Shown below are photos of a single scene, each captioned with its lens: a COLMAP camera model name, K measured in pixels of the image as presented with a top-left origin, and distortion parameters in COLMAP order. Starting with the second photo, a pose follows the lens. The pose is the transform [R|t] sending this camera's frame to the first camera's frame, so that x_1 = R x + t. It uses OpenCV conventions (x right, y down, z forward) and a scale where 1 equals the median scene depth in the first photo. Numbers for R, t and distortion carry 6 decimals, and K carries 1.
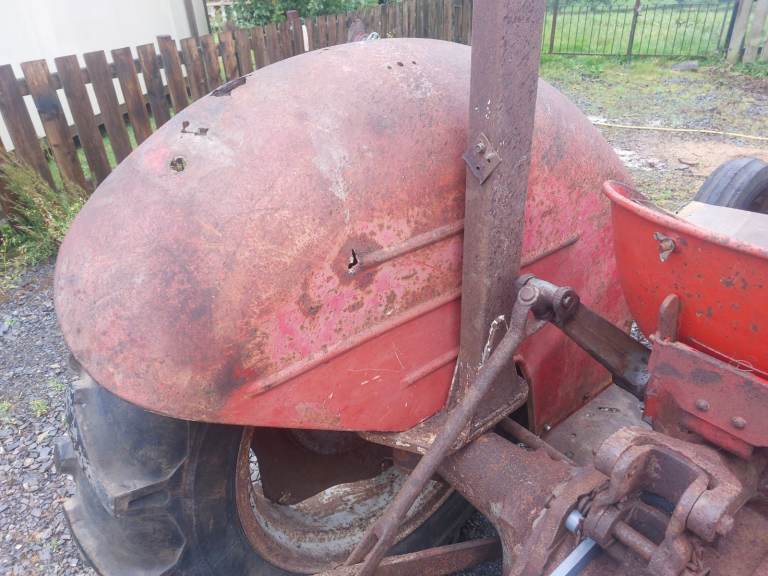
lens RADIAL K [[548.9, 0, 384.3], [0, 548.9, 286.9], [0, 0, 1]] dist [0.070700, -0.065446]
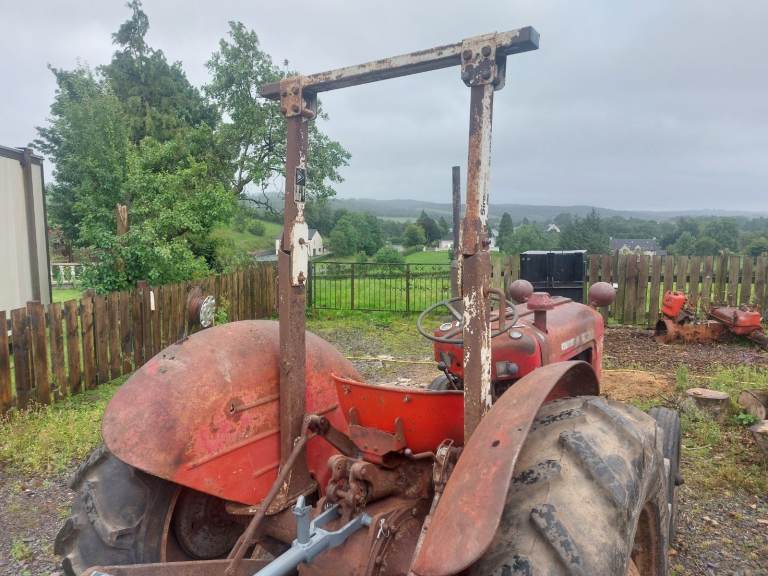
lens RADIAL K [[548.9, 0, 382.0], [0, 548.9, 287.2], [0, 0, 1]] dist [0.070700, -0.065446]
pose [[0.953960, 0.011422, 0.299717, -0.155209], [0.114438, 0.909820, -0.398913, 0.478730], [-0.277245, 0.414846, 0.866624, -1.399910]]
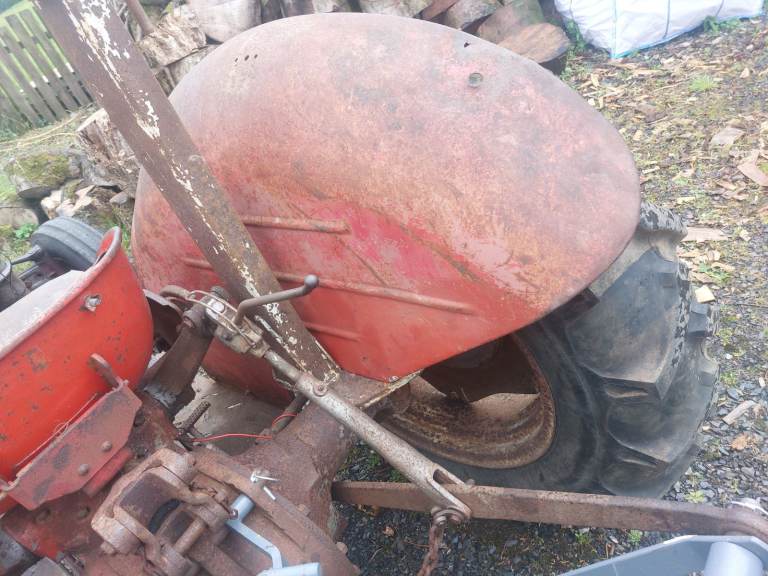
lens RADIAL K [[548.9, 0, 378.8], [0, 548.9, 285.6], [0, 0, 1]] dist [0.070700, -0.065446]
pose [[-0.250164, -0.496892, 0.830973, -0.300744], [0.729936, 0.467070, 0.499038, -0.083410], [-0.636090, 0.731399, 0.245856, 0.021103]]
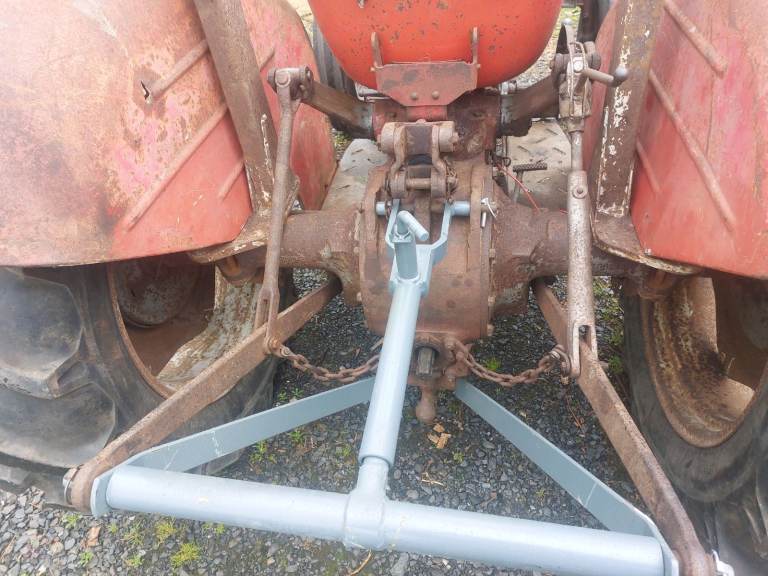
lens RADIAL K [[548.9, 0, 388.9], [0, 548.9, 277.5], [0, 0, 1]] dist [0.070700, -0.065446]
pose [[0.740143, -0.475256, 0.475732, -0.400125], [0.391075, 0.879735, 0.270420, 0.168596], [-0.547036, -0.014102, 0.836990, -0.247593]]
